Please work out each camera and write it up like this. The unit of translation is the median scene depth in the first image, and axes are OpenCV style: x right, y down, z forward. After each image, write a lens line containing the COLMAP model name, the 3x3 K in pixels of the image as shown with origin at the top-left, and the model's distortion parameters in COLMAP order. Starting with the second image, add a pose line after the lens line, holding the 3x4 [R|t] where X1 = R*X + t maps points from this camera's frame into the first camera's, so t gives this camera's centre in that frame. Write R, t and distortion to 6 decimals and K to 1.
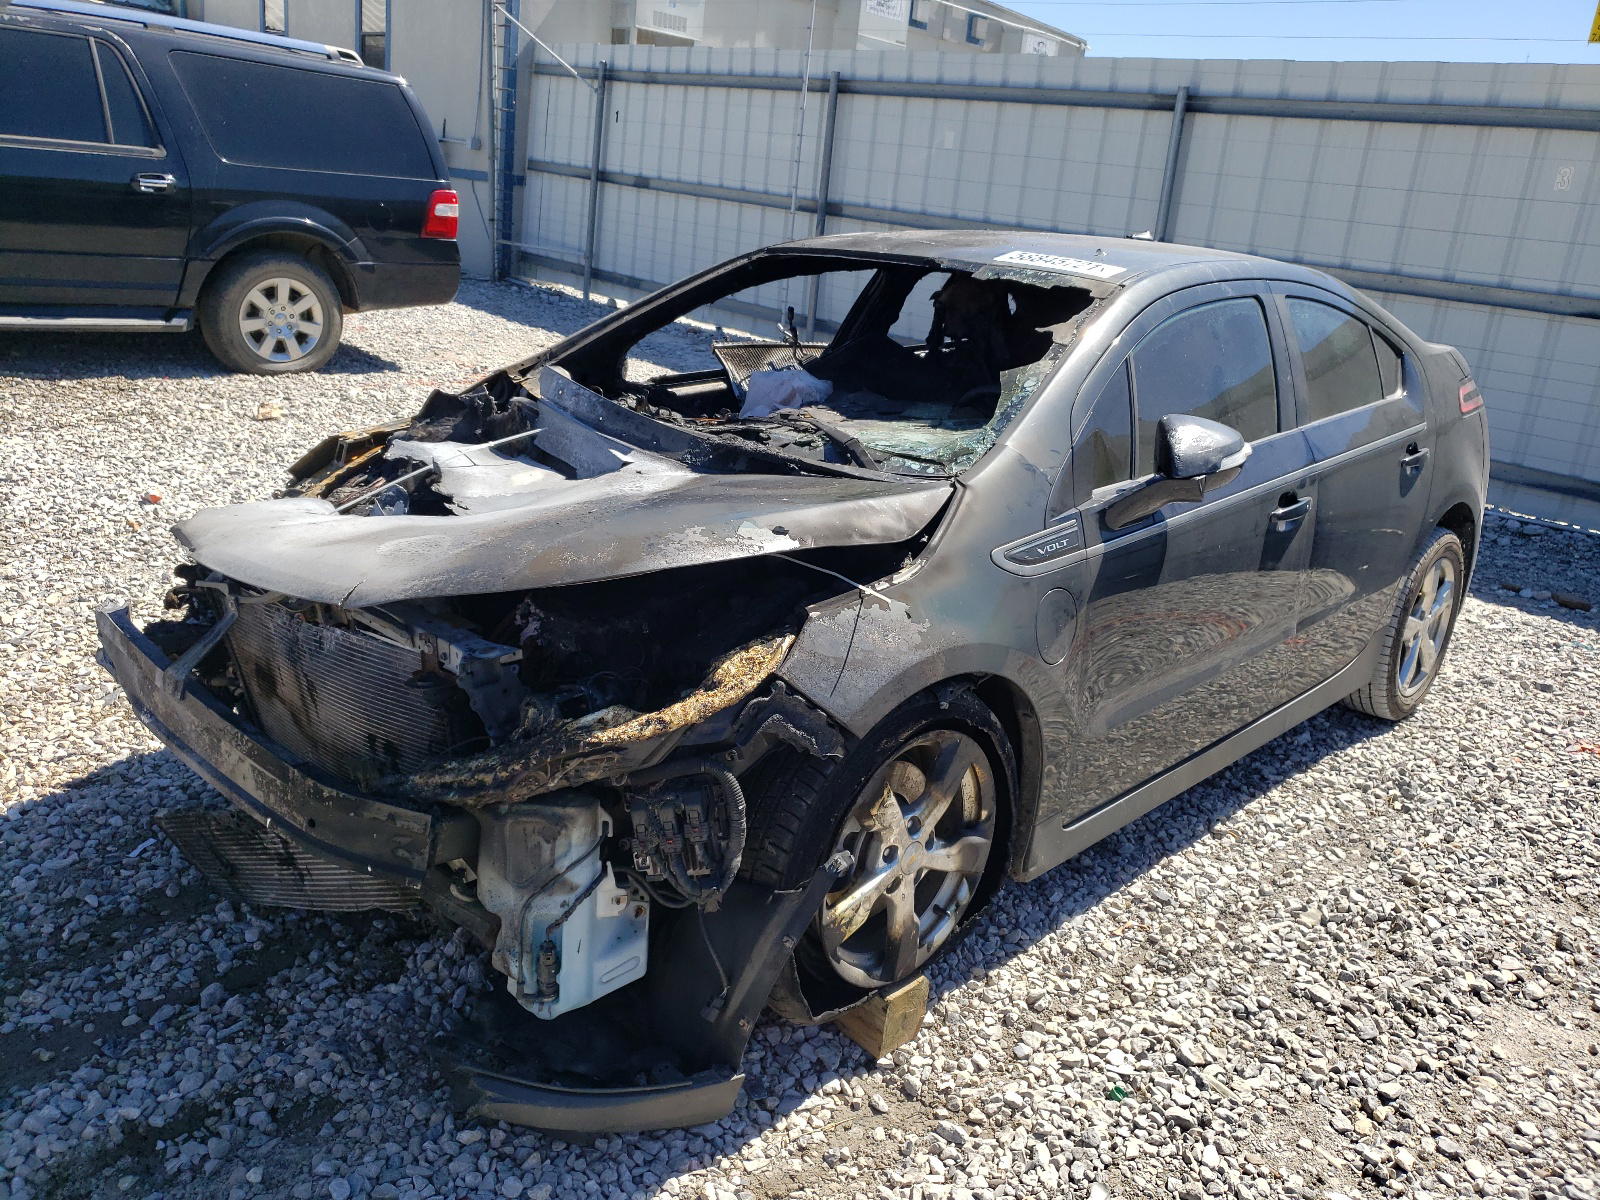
lens RADIAL K [[1430.2, 0, 800.0], [0, 1430.2, 600.0], [0, 0, 1]] dist [0.007015, 0.004137]
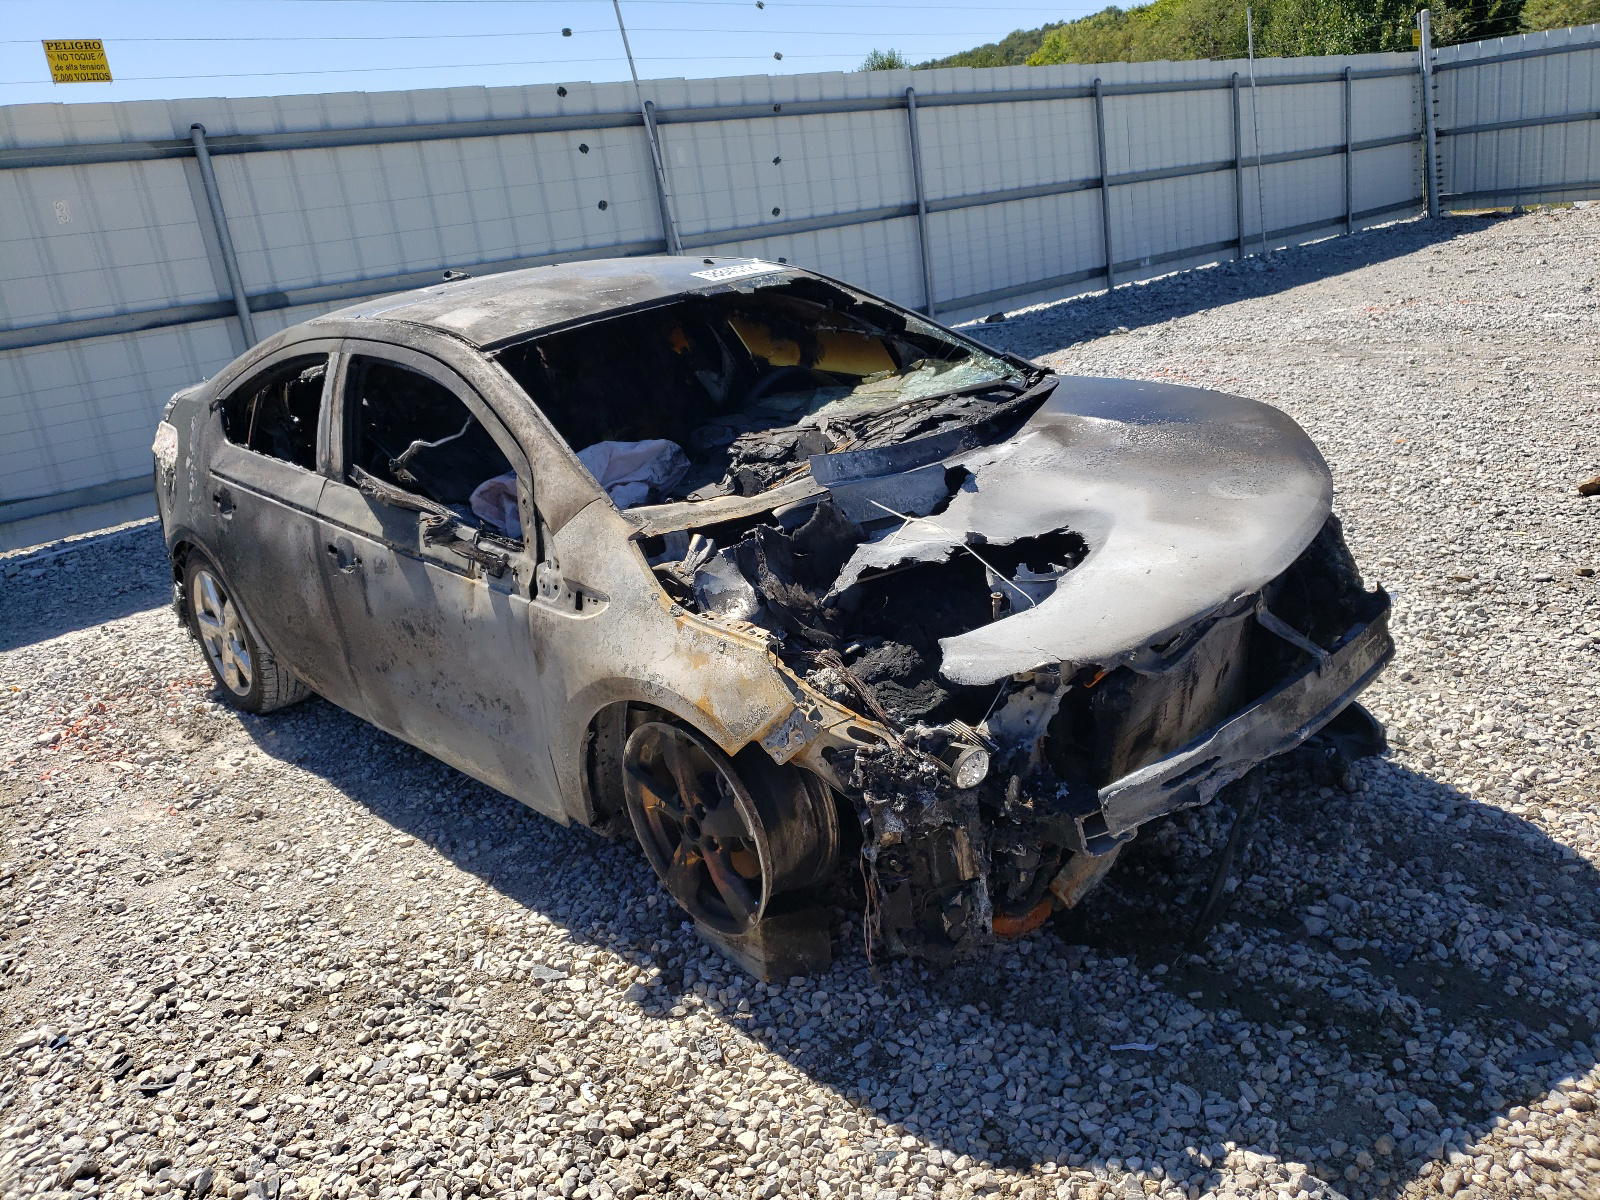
lens RADIAL K [[1430.2, 0, 800.0], [0, 1430.2, 600.0], [0, 0, 1]] dist [0.007015, 0.004137]
pose [[-0.036584, -0.362917, 0.931103, -0.961036], [0.388584, 0.853237, 0.347835, -0.362525], [-0.920687, 0.374537, 0.109809, 0.882170]]
